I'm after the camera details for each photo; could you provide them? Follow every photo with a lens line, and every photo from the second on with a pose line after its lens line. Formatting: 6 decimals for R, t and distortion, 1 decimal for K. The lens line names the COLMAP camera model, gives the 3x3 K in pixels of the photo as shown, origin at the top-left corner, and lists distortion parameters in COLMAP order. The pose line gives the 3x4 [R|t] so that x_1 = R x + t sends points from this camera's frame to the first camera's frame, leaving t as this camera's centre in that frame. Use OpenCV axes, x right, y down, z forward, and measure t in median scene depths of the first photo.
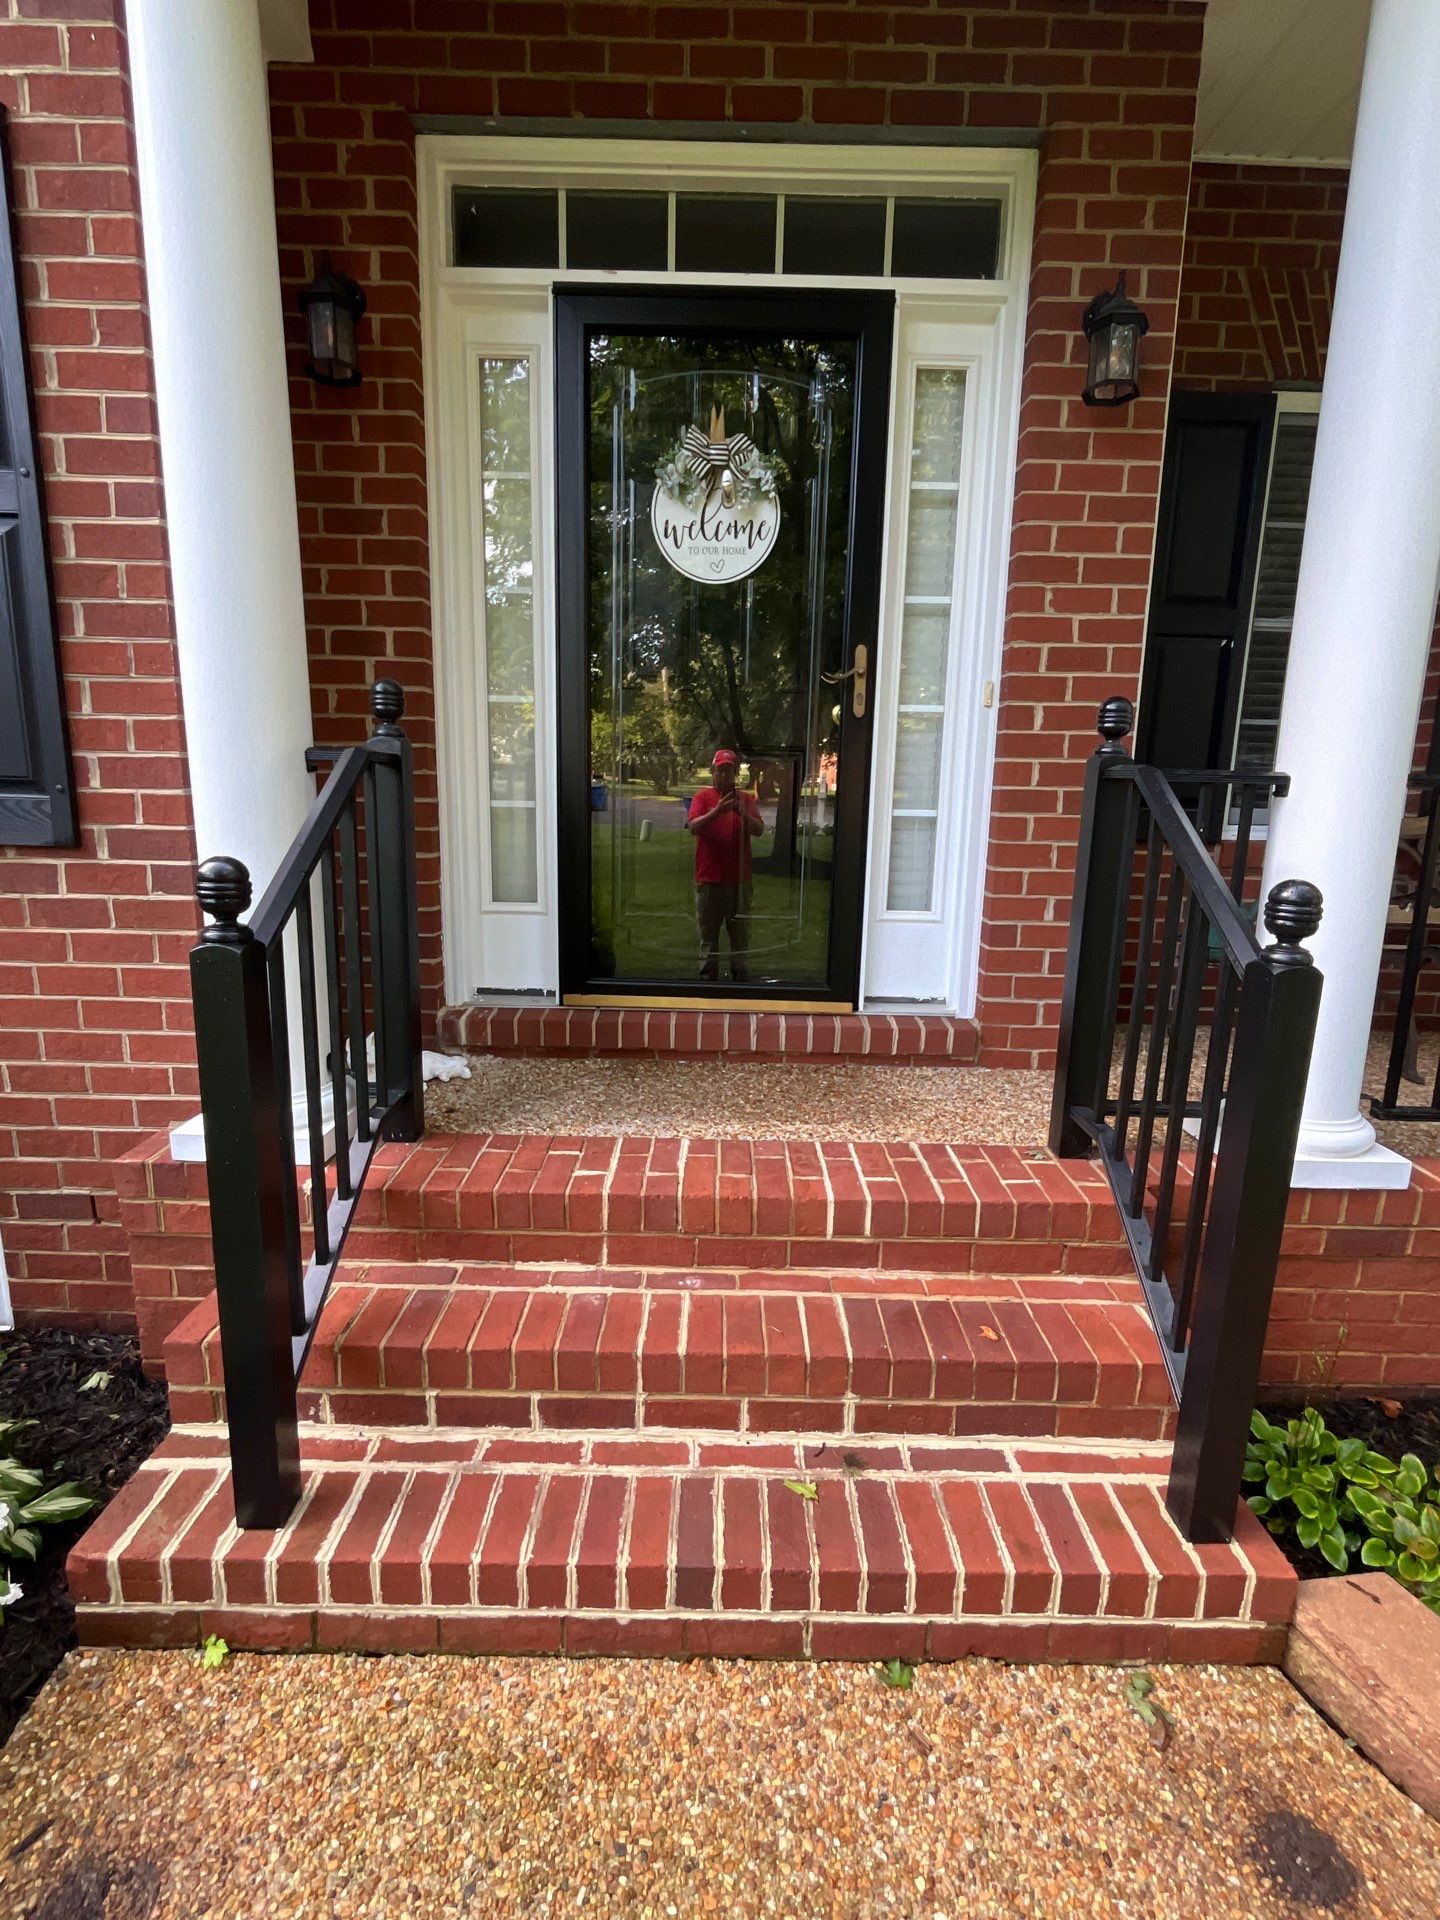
lens RADIAL K [[910.0, 0, 724.2], [0, 910.0, 955.3], [0, 0, 1]] dist [-0.002057, -0.000664]
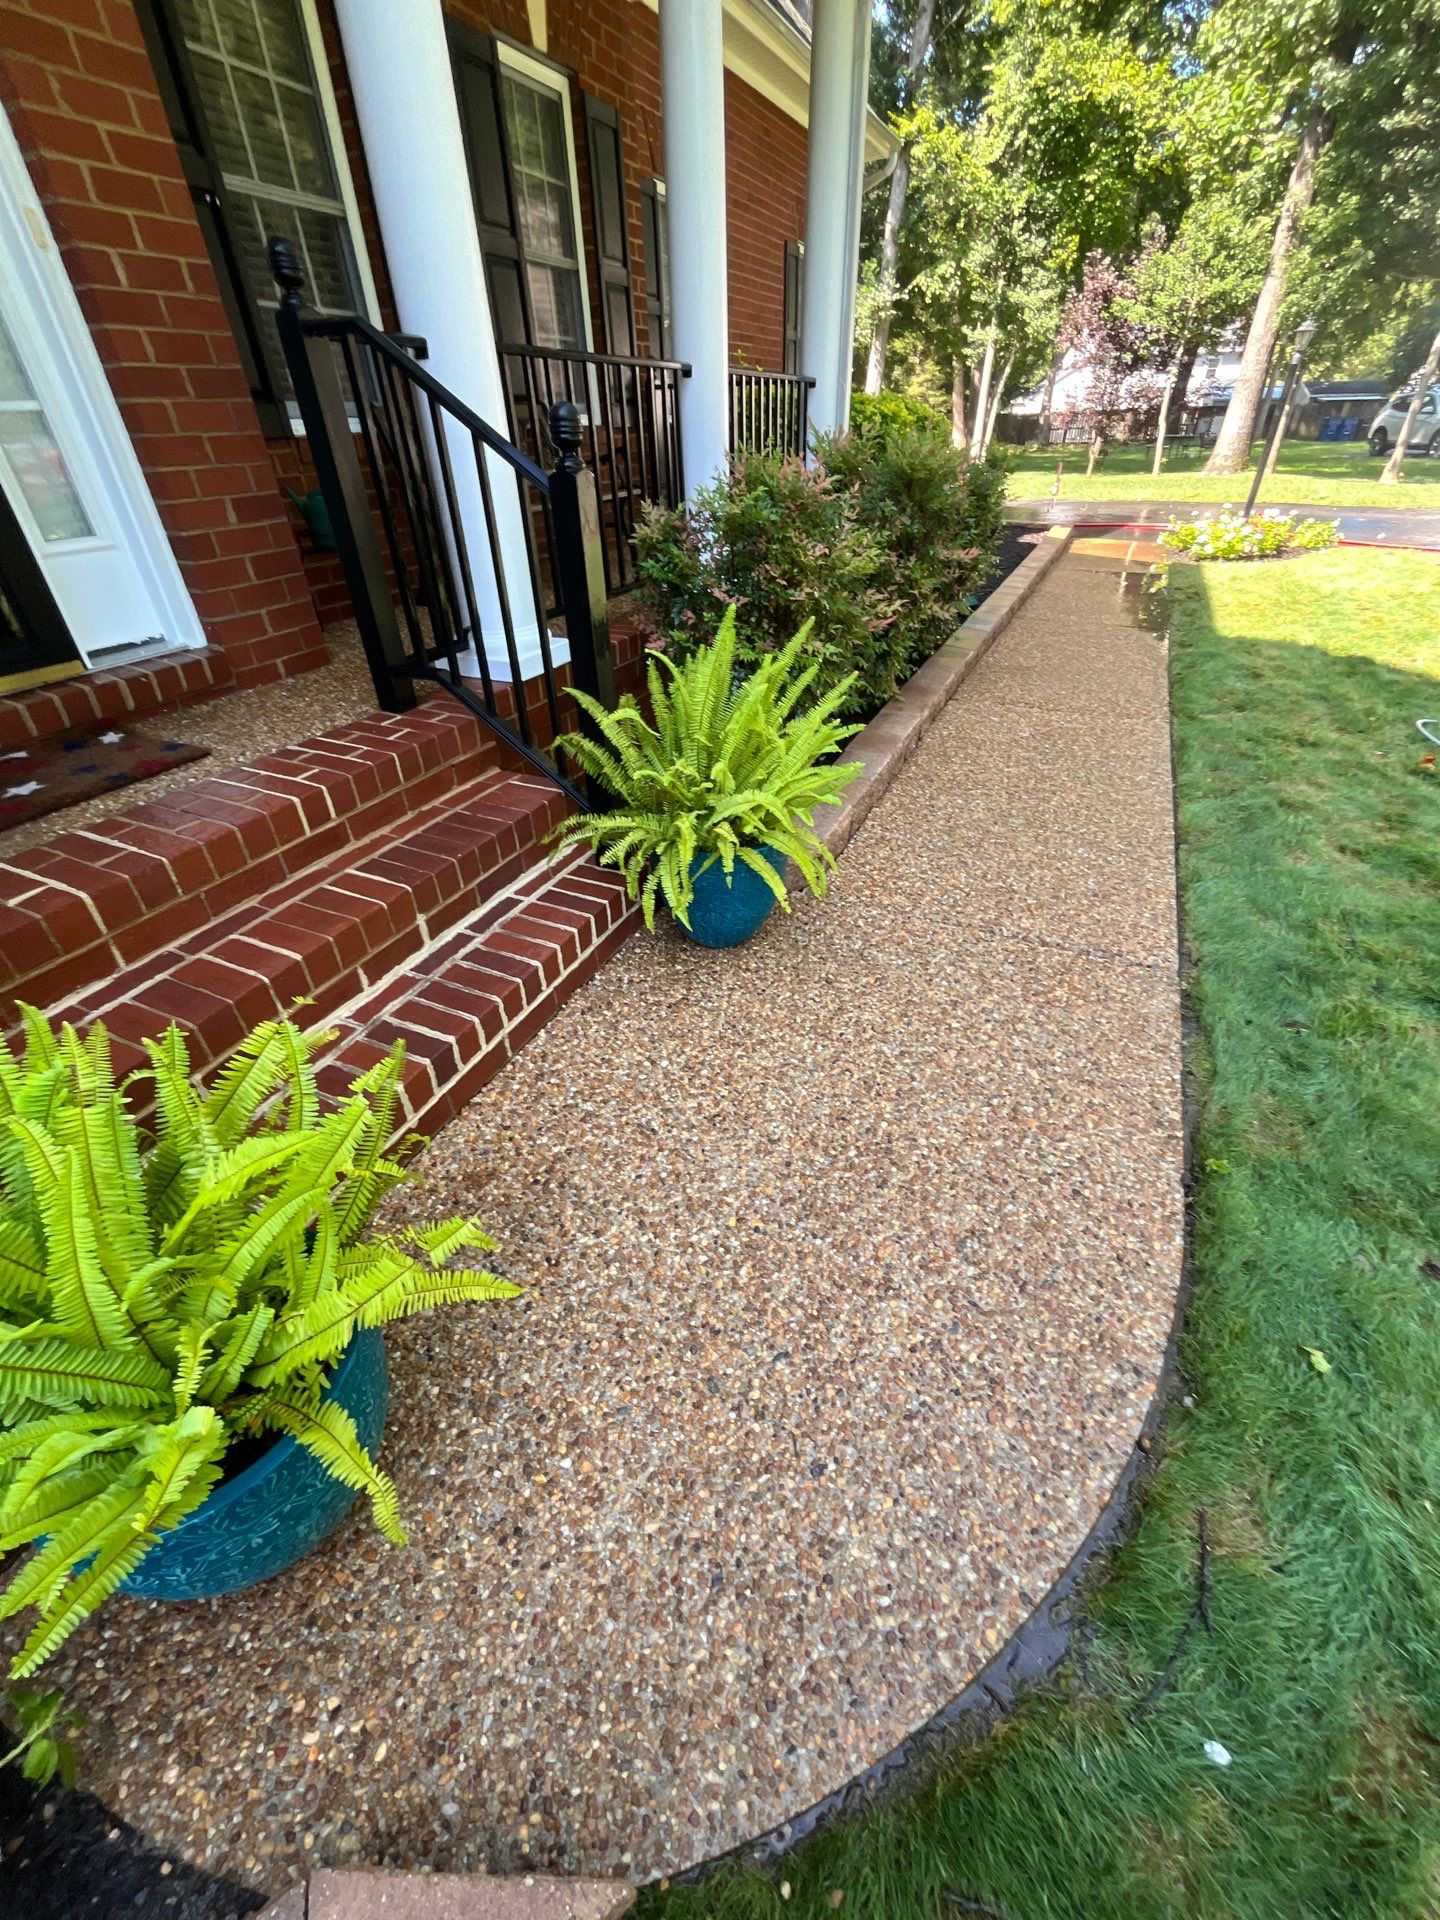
lens RADIAL K [[782.0, 0, 725.3], [0, 782.0, 958.9], [0, 0, 1]] dist [-0.004289, 0.000221]
pose [[0.415936, -0.544521, 0.728350, -0.449471], [0.208299, 0.836671, 0.506551, 0.060199], [-0.885217, -0.058978, 0.461424, 0.098148]]
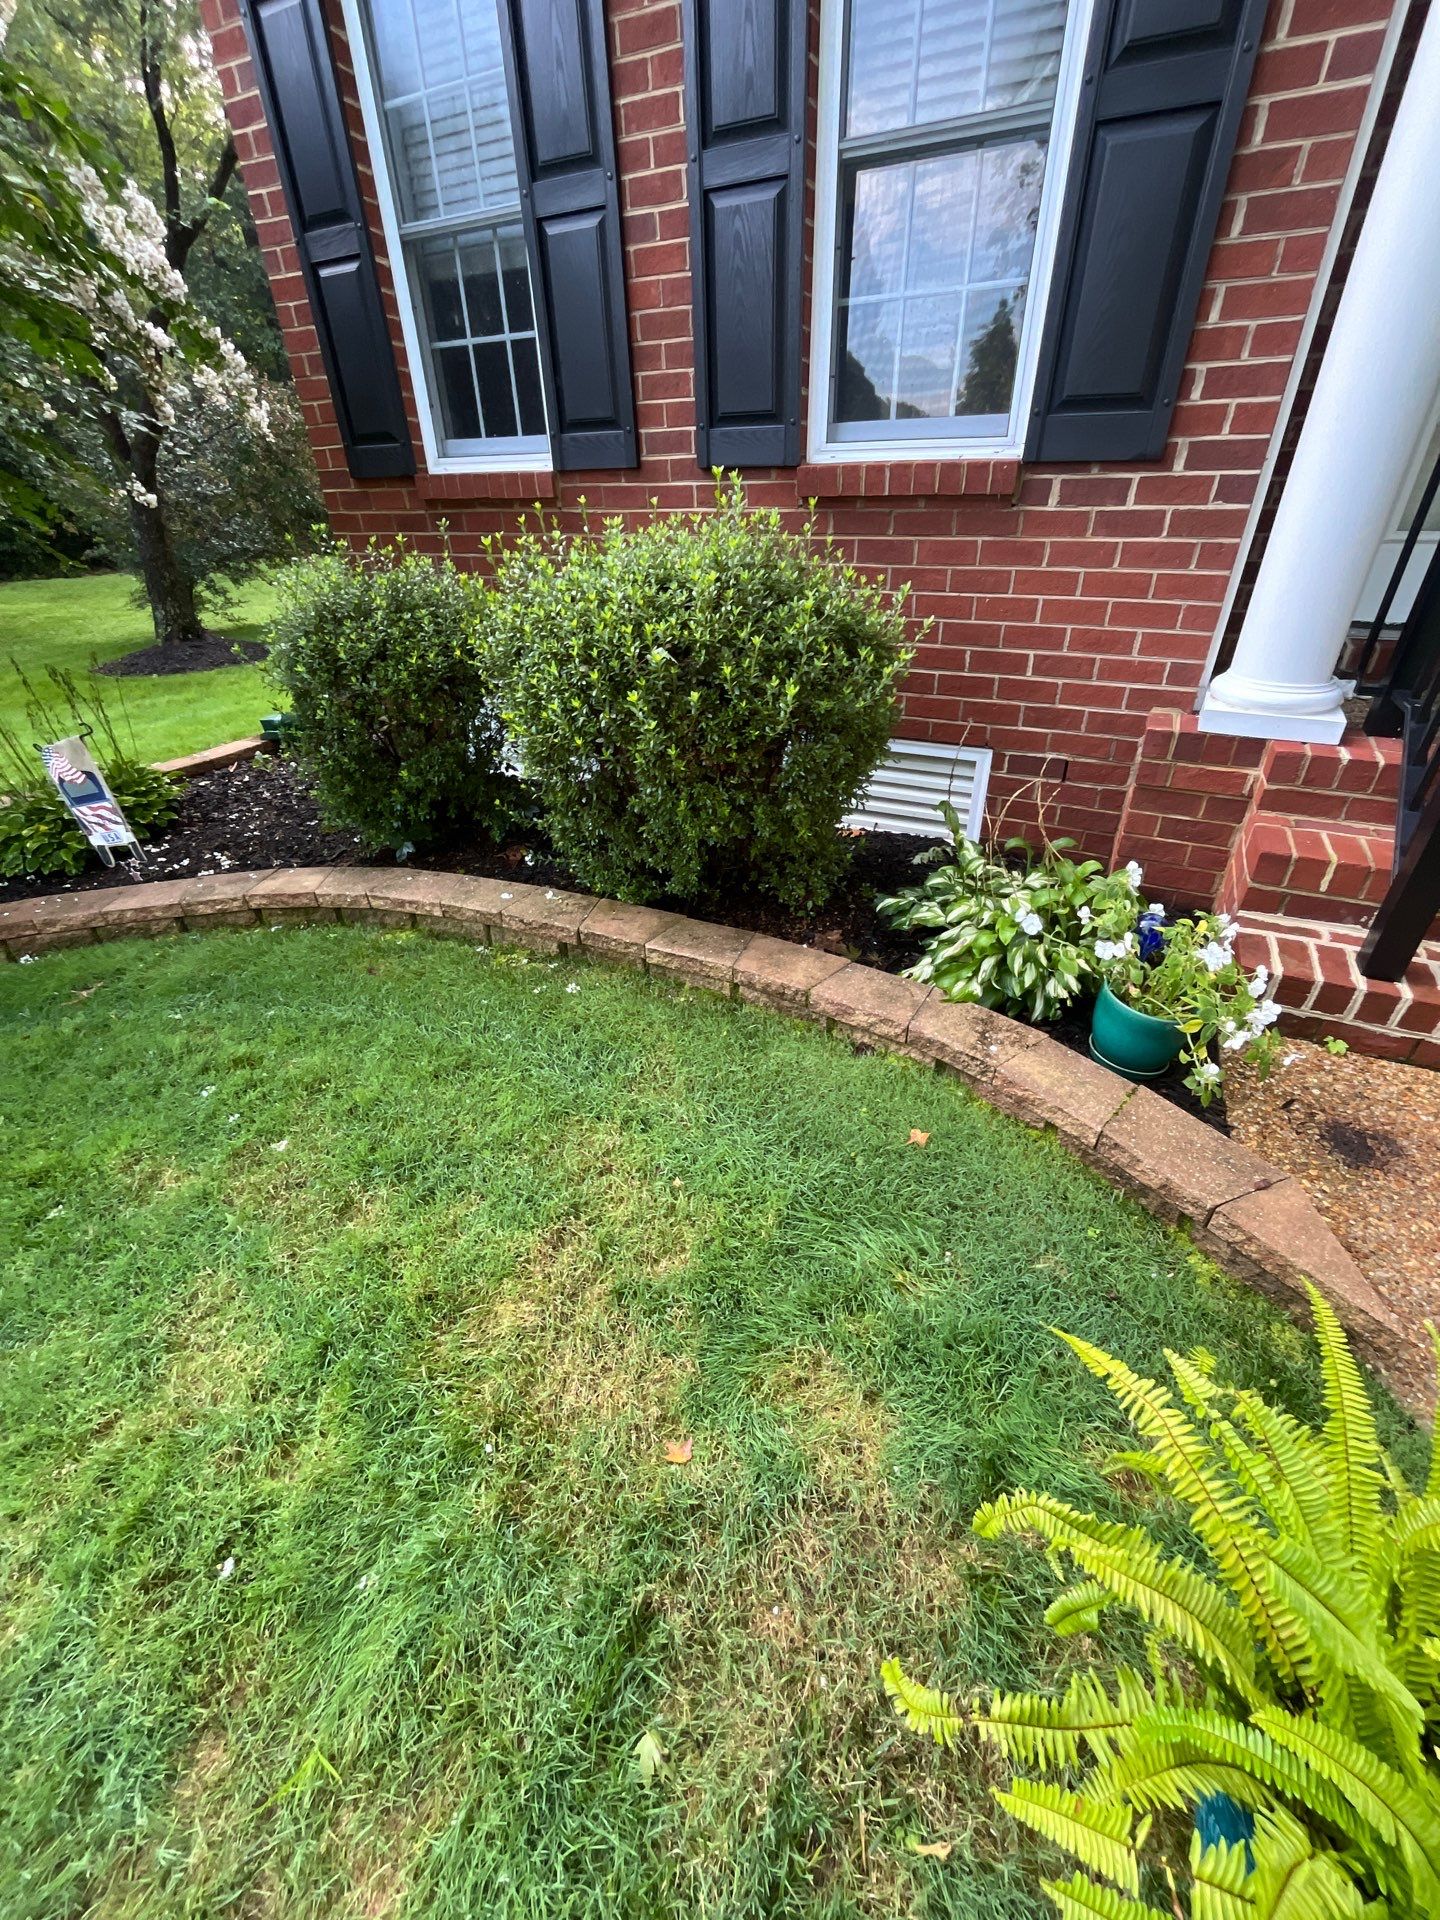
lens RADIAL K [[782.0, 0, 712.9], [0, 782.0, 957.3], [0, 0, 1]] dist [-0.004289, 0.000221]
pose [[0.895153, 0.201170, -0.397783, -0.738594], [-0.051977, 0.933392, 0.355075, 0.171627], [0.442718, -0.297171, 0.845985, -0.362764]]
